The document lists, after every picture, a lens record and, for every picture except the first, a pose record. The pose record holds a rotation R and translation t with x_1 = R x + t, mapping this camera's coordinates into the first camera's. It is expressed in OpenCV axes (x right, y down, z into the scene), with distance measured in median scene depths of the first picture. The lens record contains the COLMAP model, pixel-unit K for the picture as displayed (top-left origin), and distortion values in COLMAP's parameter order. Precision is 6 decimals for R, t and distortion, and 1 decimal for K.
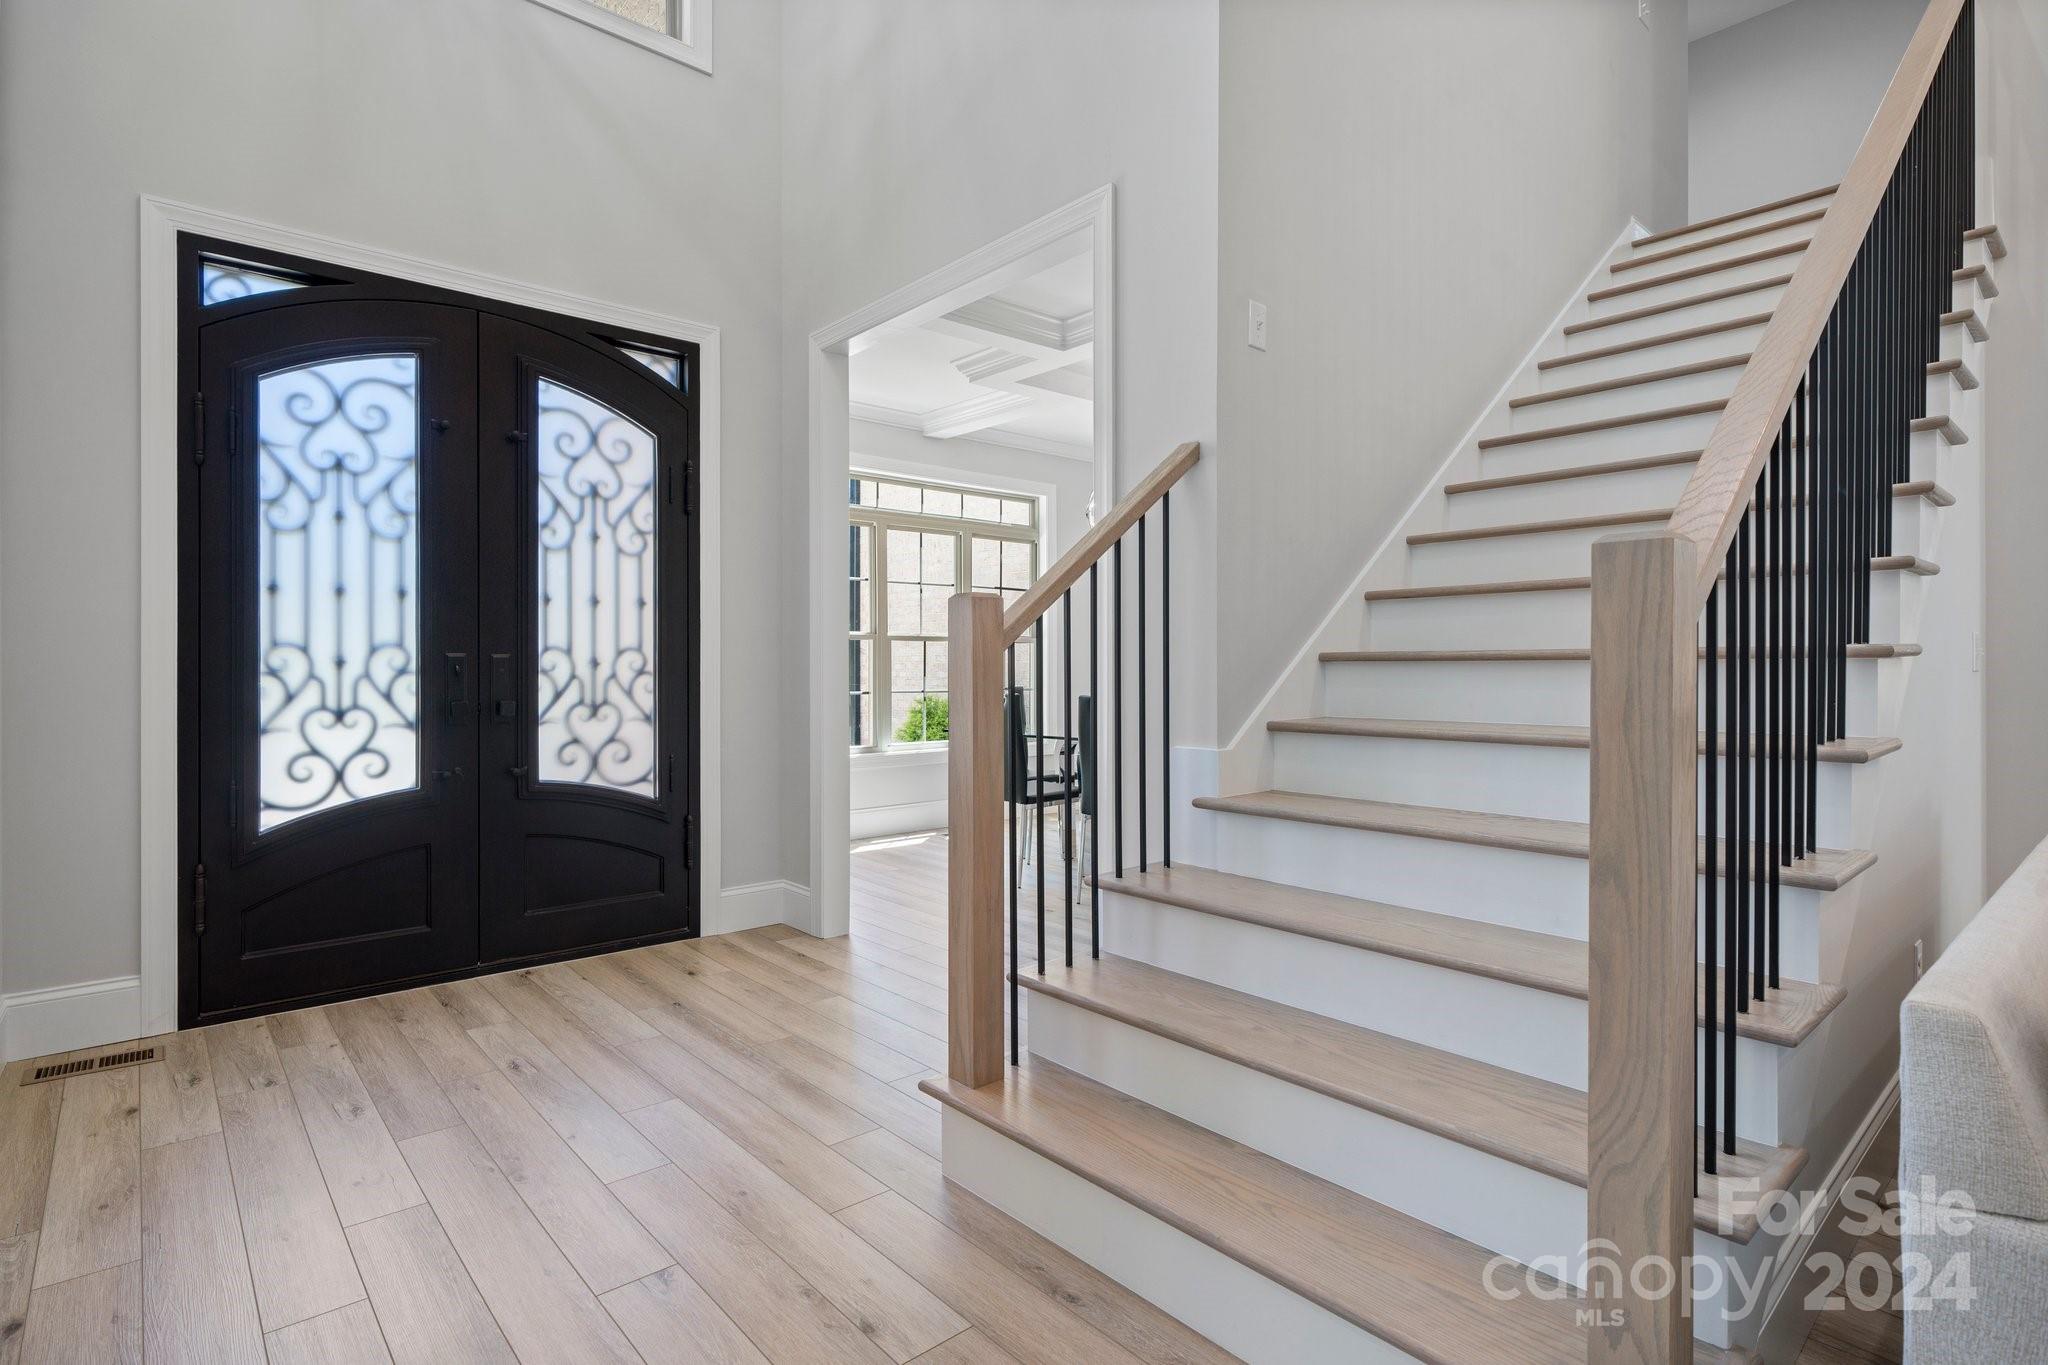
lens RADIAL K [[997.2, 0, 1025.2], [0, 997.2, 673.7], [0, 0, 1]] dist [-0.004265, 0.000210]
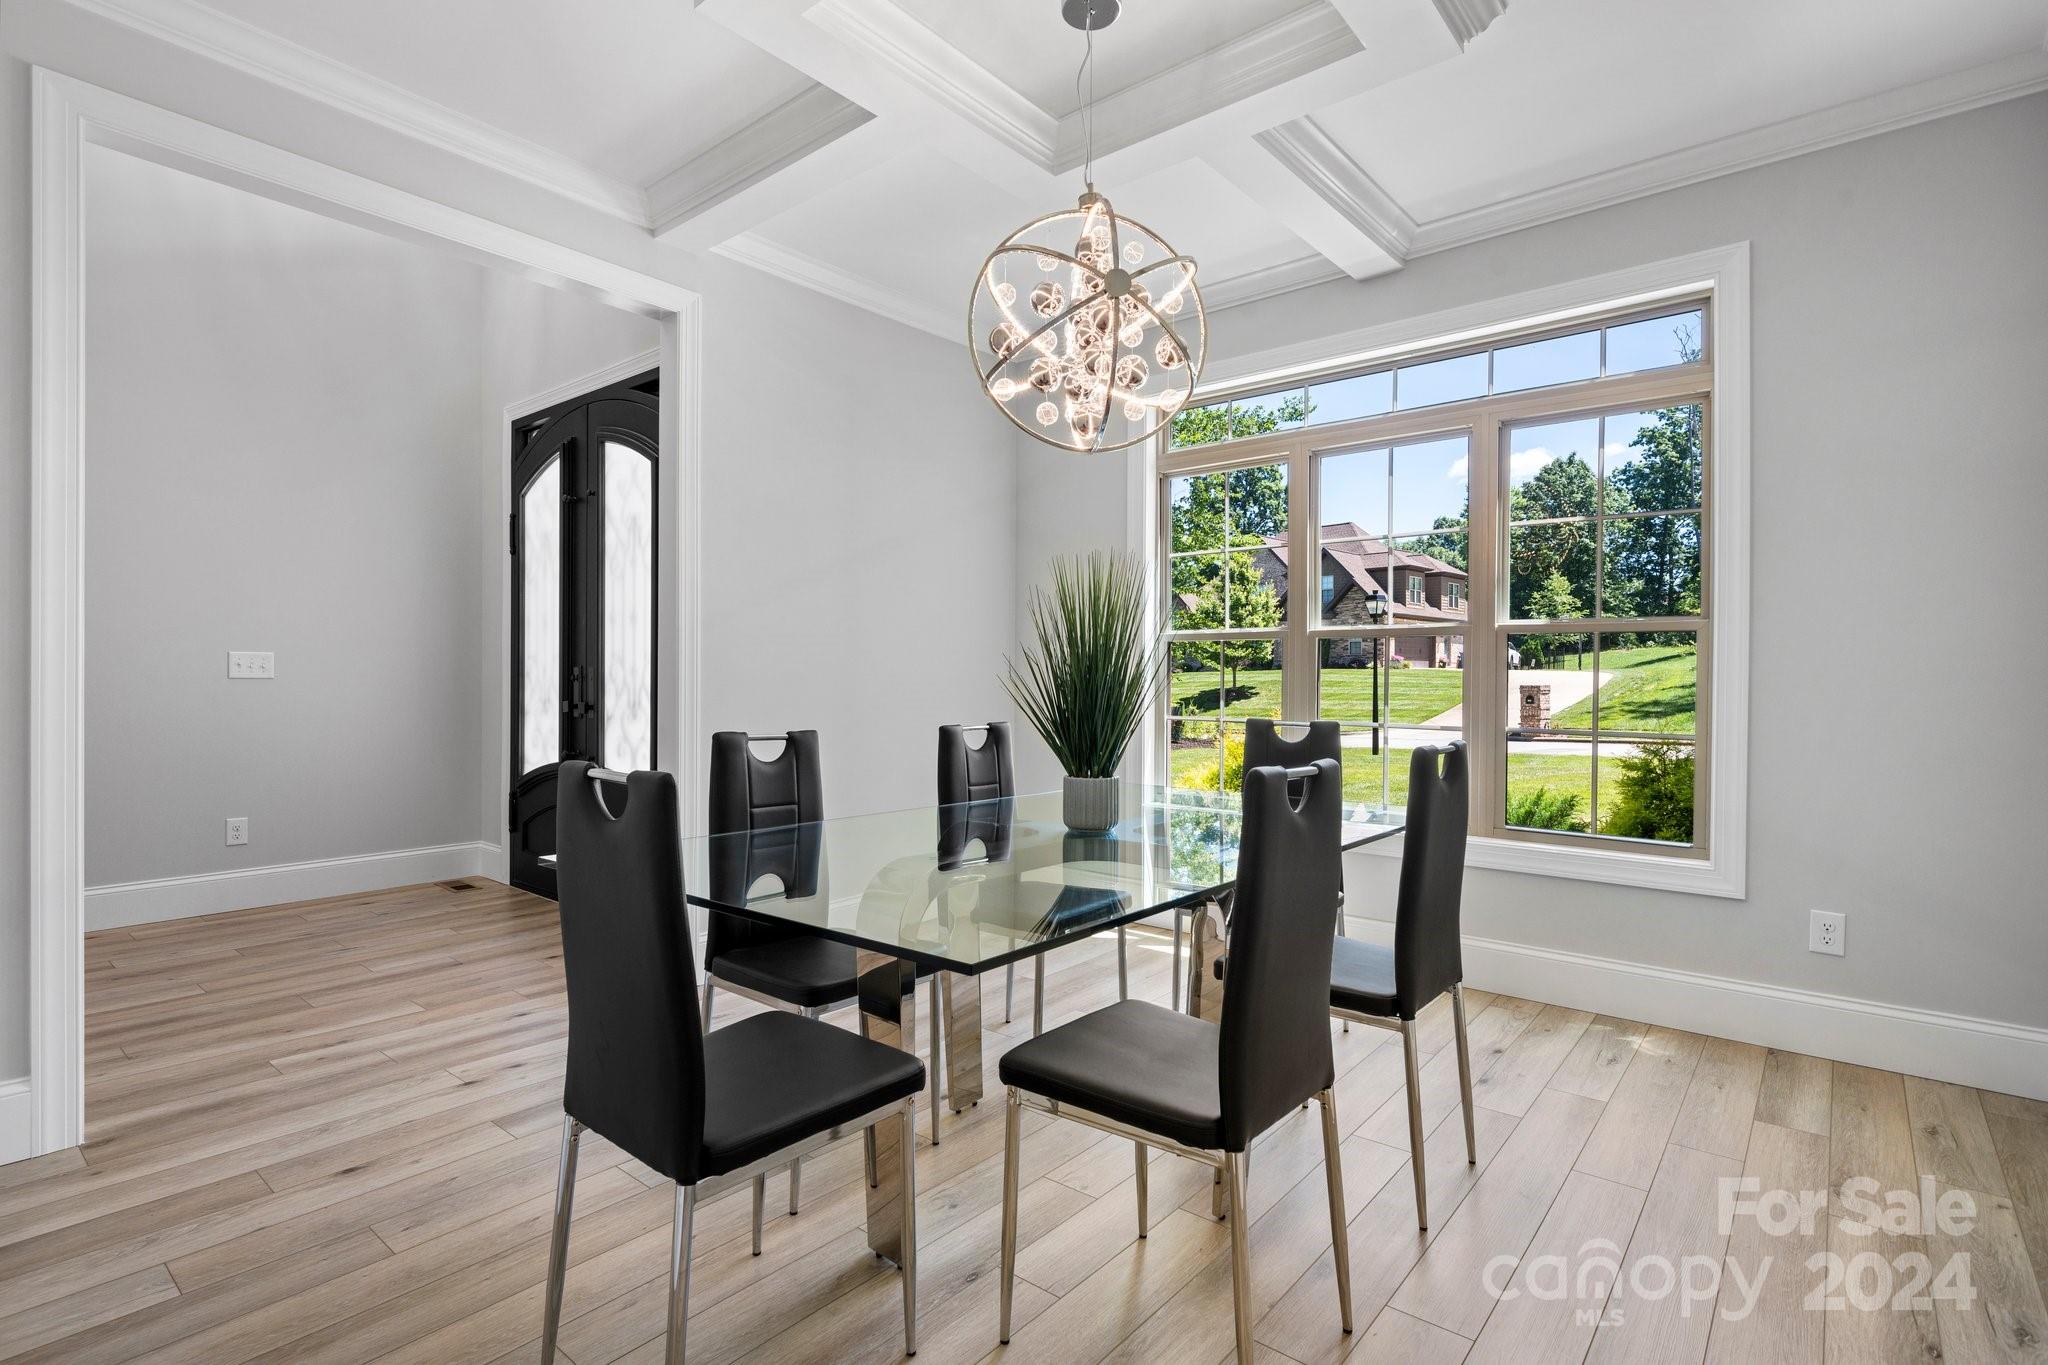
lens RADIAL K [[997.2, 0, 1025.6], [0, 997.2, 683.0], [0, 0, 1]] dist [-0.004265, 0.000210]
pose [[0.153400, 0.007927, -0.988132, 0.419070], [-0.007796, 0.999946, 0.006811, -0.007240], [0.988133, 0.006658, 0.153454, 0.679375]]
